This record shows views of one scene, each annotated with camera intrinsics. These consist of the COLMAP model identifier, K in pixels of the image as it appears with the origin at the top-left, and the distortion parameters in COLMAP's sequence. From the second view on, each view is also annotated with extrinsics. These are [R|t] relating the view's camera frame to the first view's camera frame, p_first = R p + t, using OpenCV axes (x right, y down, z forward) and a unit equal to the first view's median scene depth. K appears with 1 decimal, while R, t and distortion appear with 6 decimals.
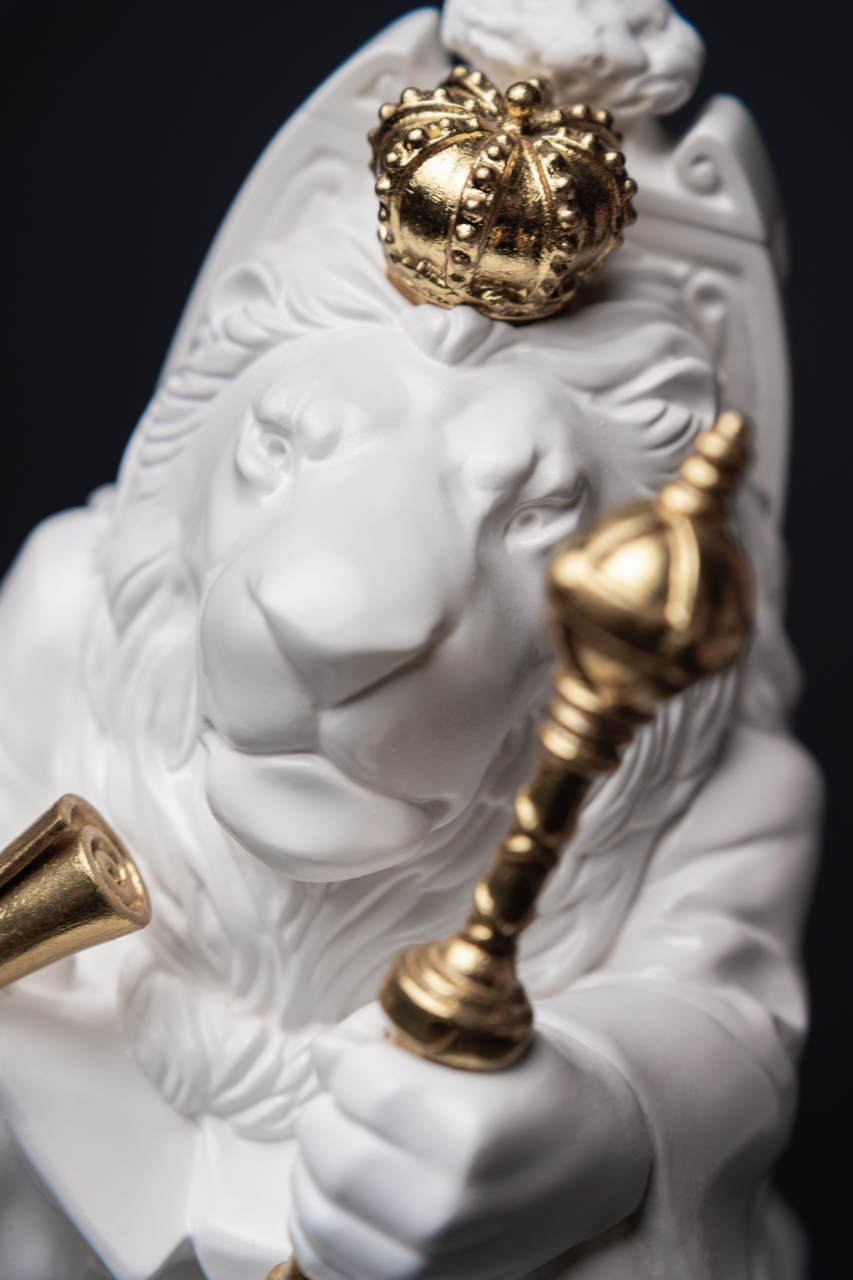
lens RADIAL K [[2782.1, 0, 426.1], [0, 2782.1, 711.6], [0, 0, 1]] dist [0.094647, -0.234750]
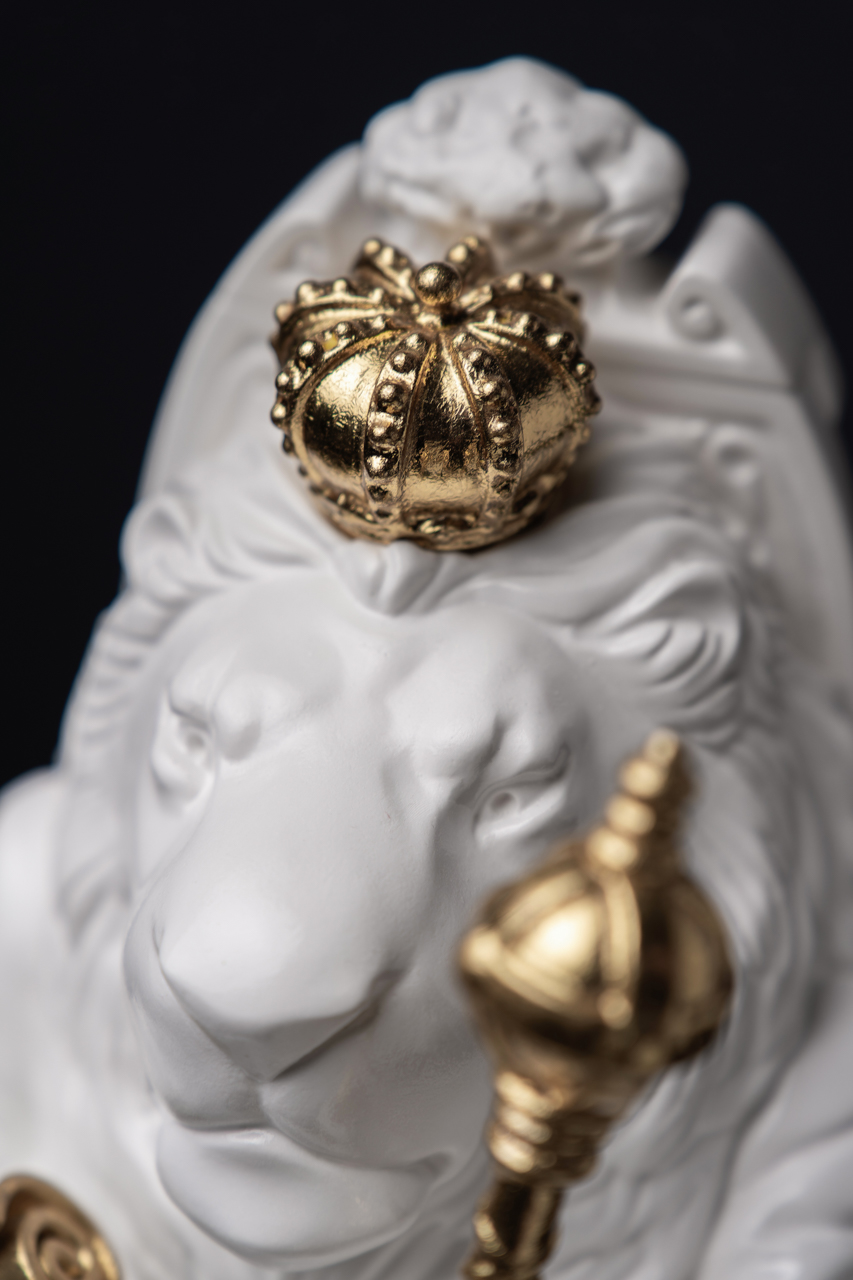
lens RADIAL K [[2782.1, 0, 426.1], [0, 2782.1, 711.6], [0, 0, 1]] dist [0.094647, -0.234750]
pose [[0.983424, -0.109969, -0.144167, 0.132387], [0.116554, 0.992456, 0.038033, -0.126606], [0.138897, -0.054206, 0.988822, 0.197409]]
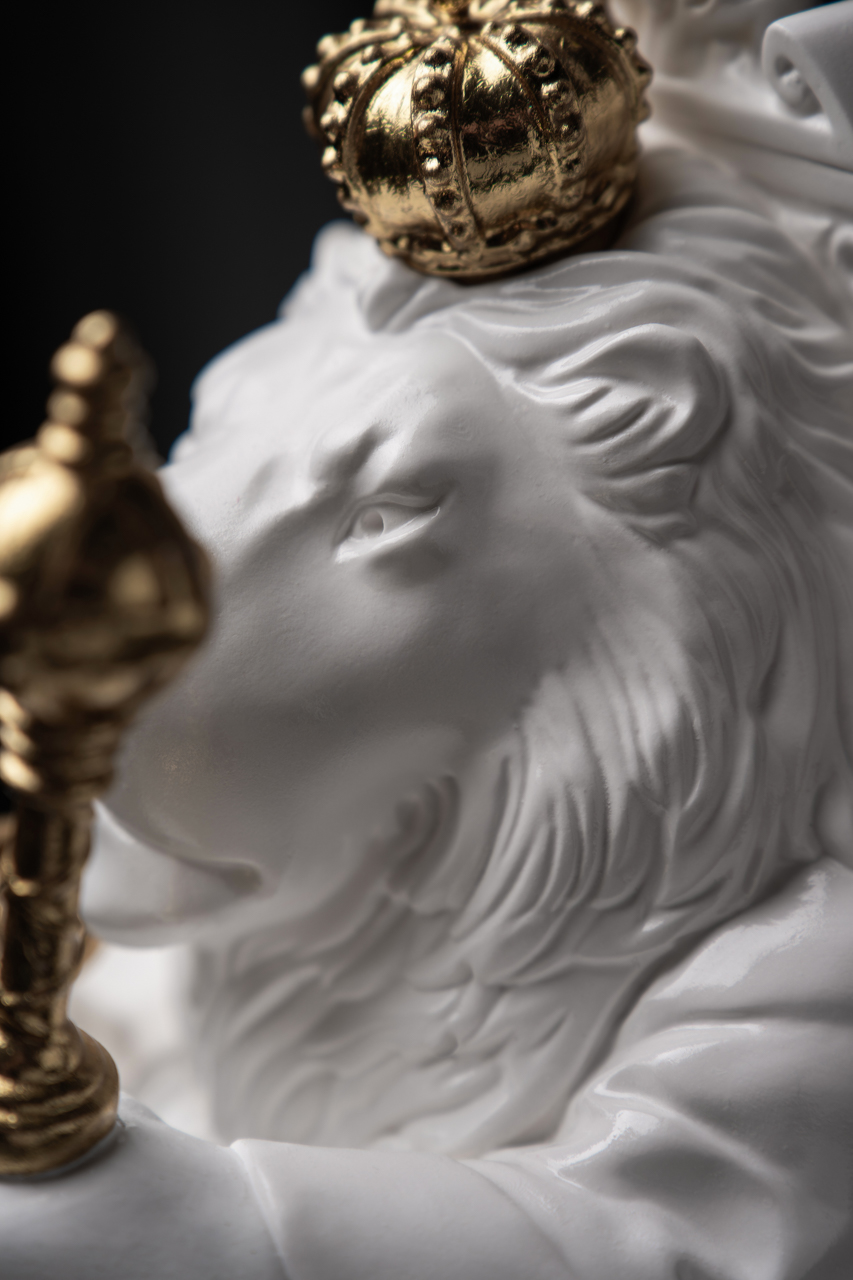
lens RADIAL K [[2782.1, 0, 426.1], [0, 2782.1, 711.6], [0, 0, 1]] dist [0.094647, -0.234750]
pose [[0.700902, 0.071447, -0.709670, 0.593042], [-0.141161, 0.989185, -0.039830, 0.011955], [0.699149, 0.128094, 0.703408, 0.466710]]
